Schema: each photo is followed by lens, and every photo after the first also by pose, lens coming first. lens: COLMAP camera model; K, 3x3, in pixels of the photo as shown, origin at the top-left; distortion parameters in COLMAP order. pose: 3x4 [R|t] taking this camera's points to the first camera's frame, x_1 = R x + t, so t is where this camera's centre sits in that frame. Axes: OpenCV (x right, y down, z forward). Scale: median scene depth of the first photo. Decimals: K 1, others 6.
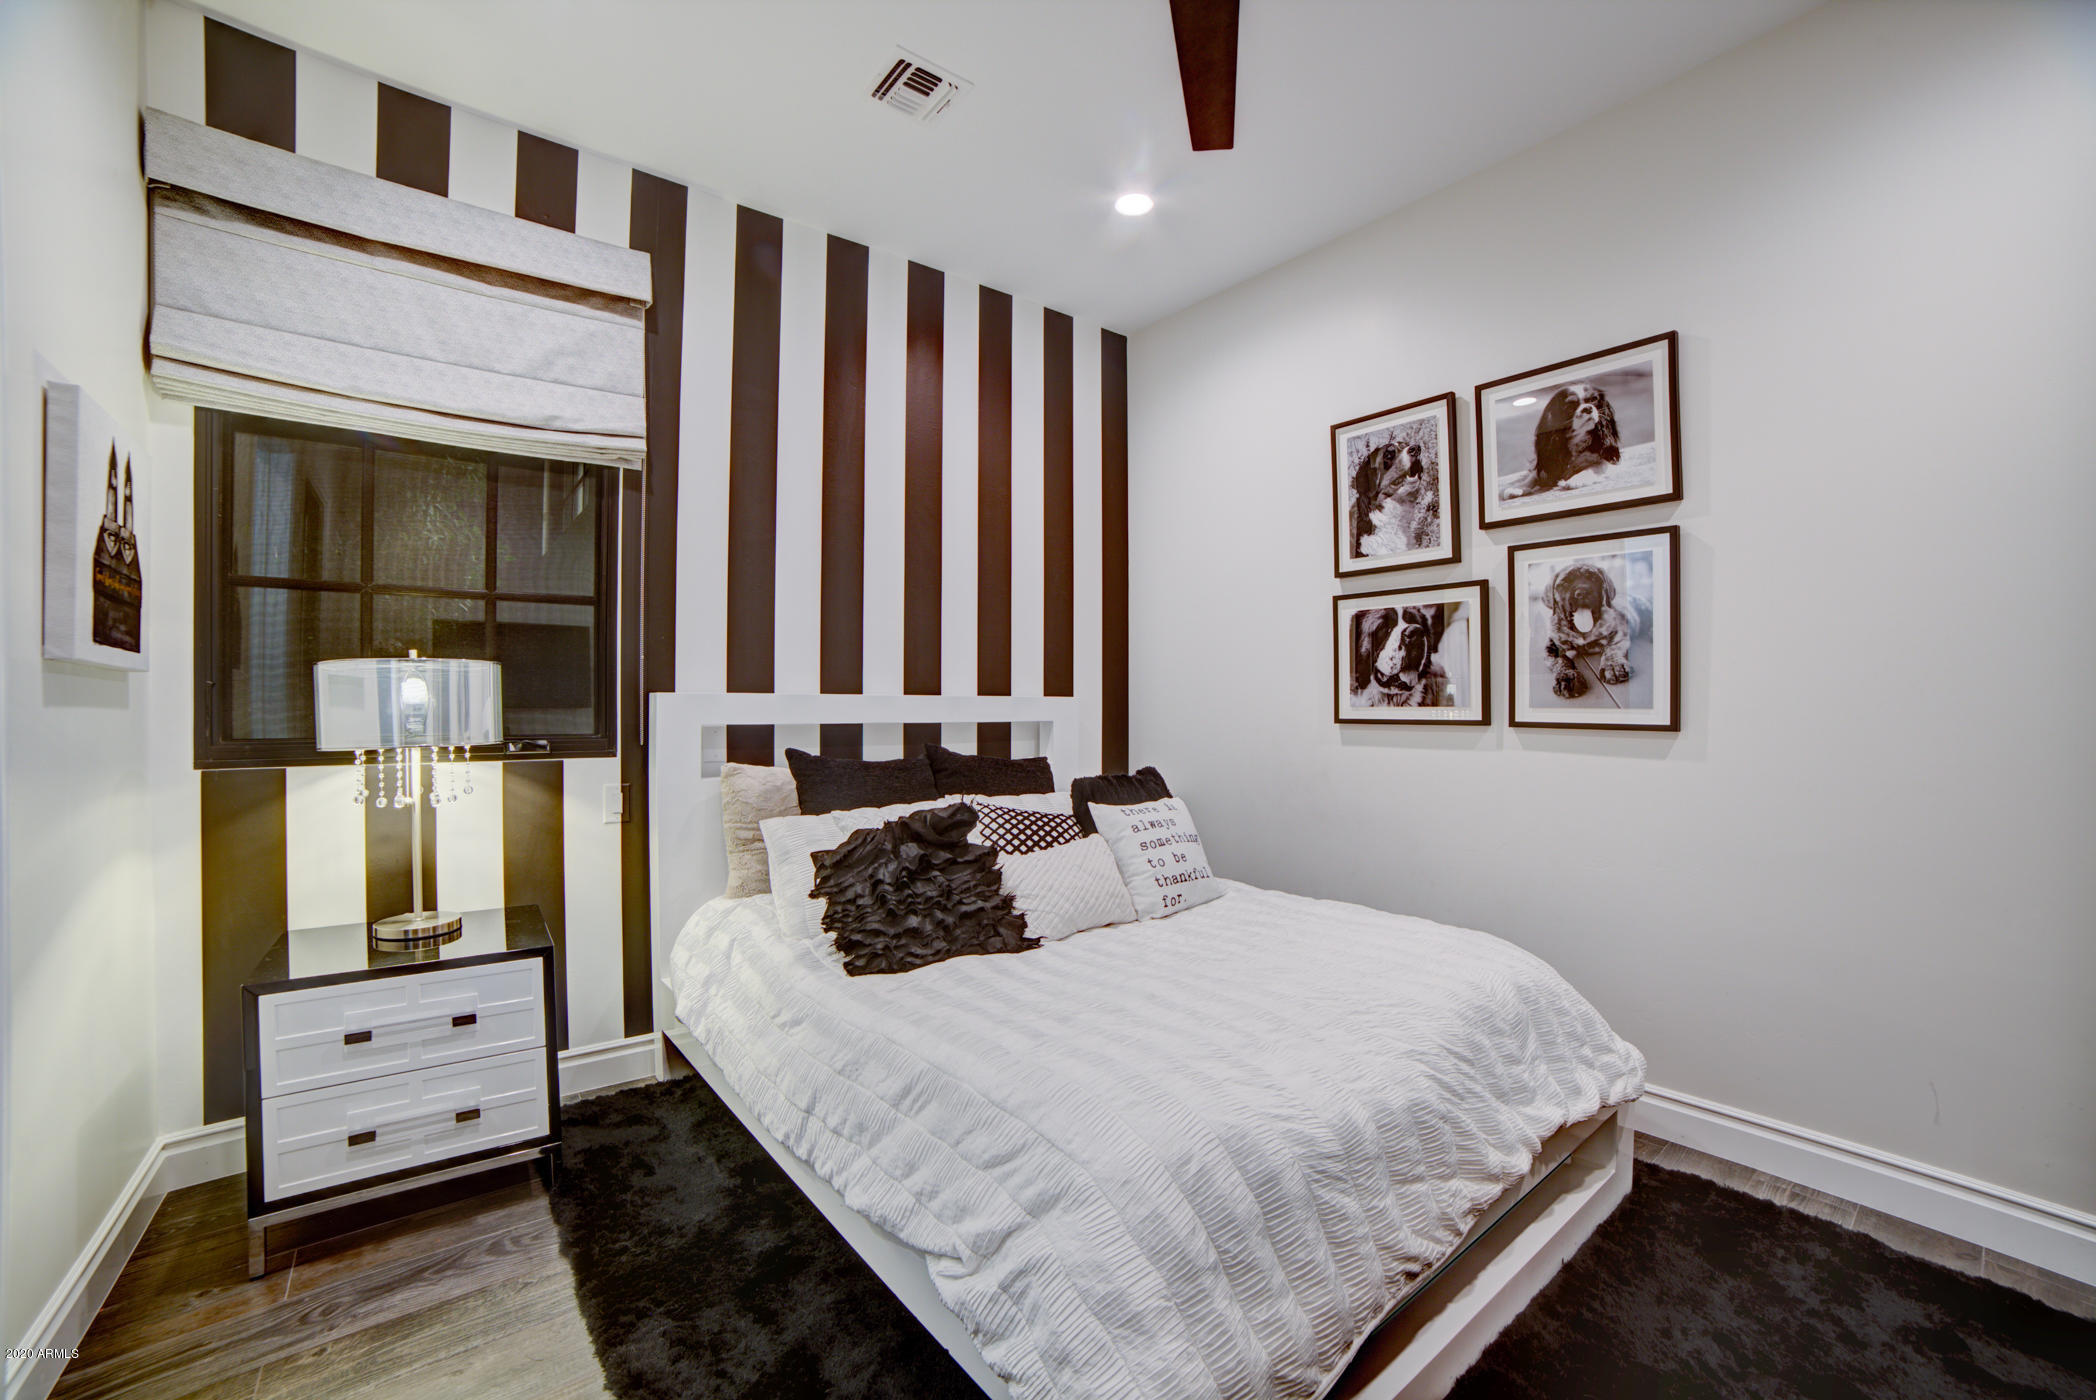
lens RADIAL K [[841.9, 0, 1031.8], [0, 841.9, 709.4], [0, 0, 1]] dist [-0.075896, 0.026681]
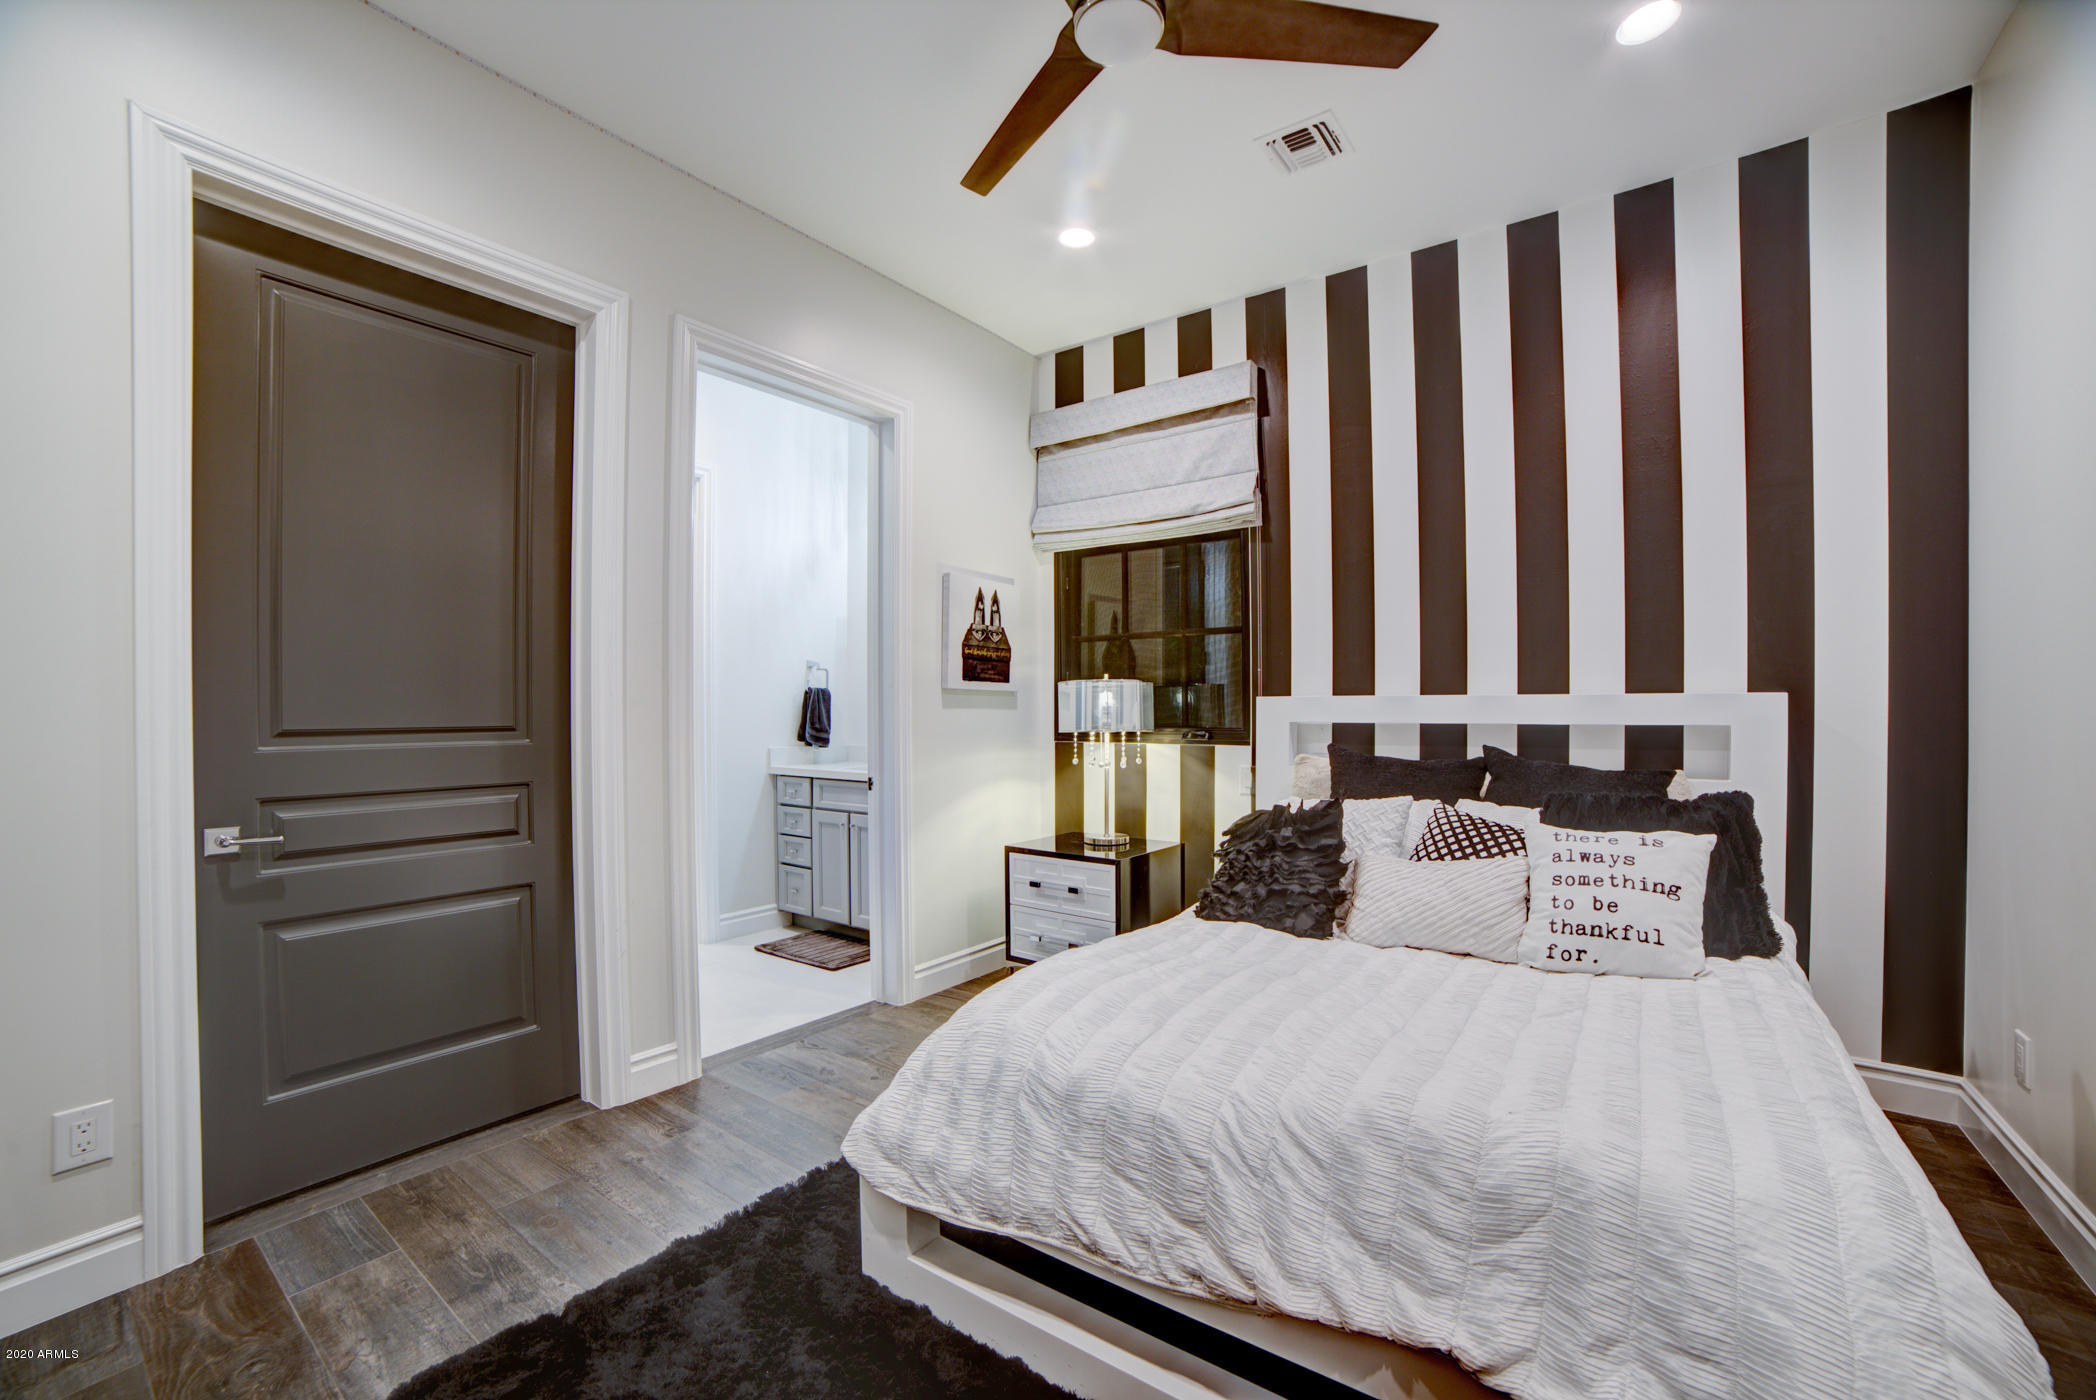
lens RADIAL K [[829.5, 0, 1063.9], [0, 829.5, 706.5], [0, 0, 1]] dist [-0.044419, 0.000289]
pose [[0.327776, -0.004363, -0.944745, 0.731271], [-0.000711, 0.999988, -0.004865, 0.002037], [0.944755, 0.002266, 0.327769, 0.311220]]
